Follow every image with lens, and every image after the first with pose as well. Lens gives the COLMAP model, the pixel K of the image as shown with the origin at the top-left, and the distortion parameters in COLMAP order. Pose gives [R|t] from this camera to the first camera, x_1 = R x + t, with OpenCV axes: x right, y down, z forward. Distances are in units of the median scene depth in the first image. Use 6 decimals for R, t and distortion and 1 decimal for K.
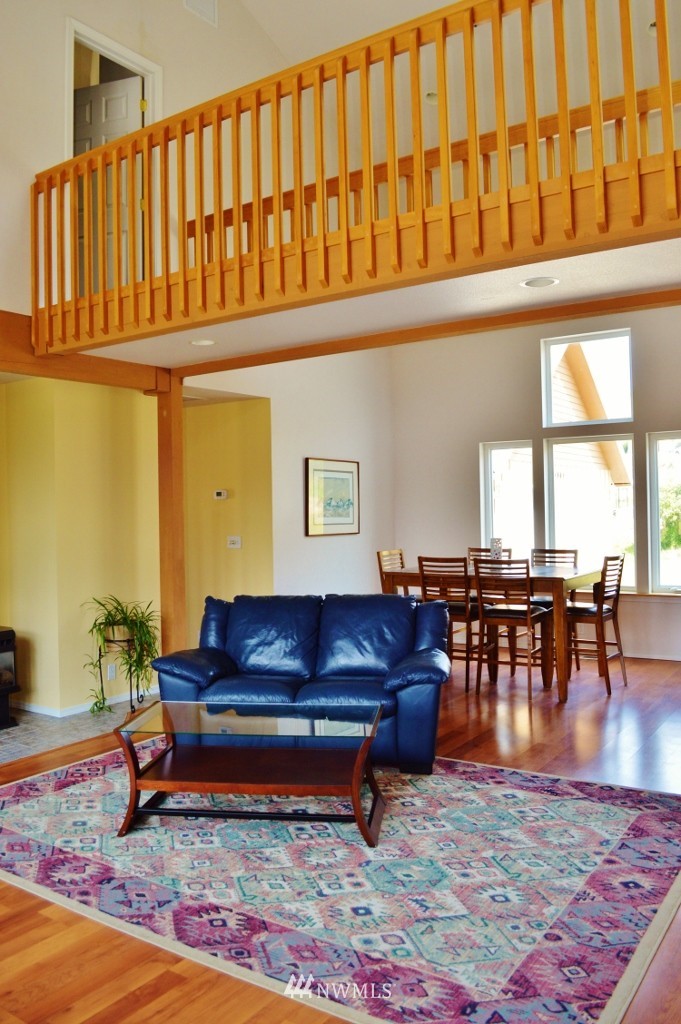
lens RADIAL K [[834.8, 0, 343.5], [0, 834.8, 512.2], [0, 0, 1]] dist [-0.072991, 0.001805]
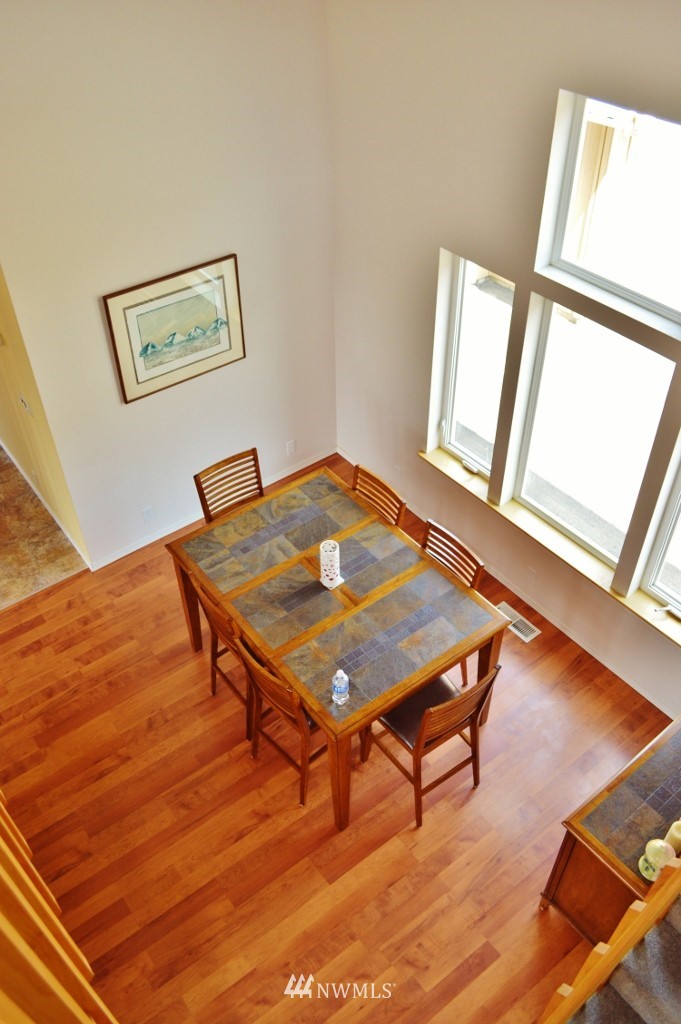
lens RADIAL K [[834.8, 0, 343.5], [0, 834.8, 512.2], [0, 0, 1]] dist [-0.072991, 0.001805]
pose [[0.943138, 0.225736, -0.243995, 0.284547], [0.004478, 0.725344, 0.688372, -0.343414], [0.332371, -0.650323, 0.683089, 0.512586]]
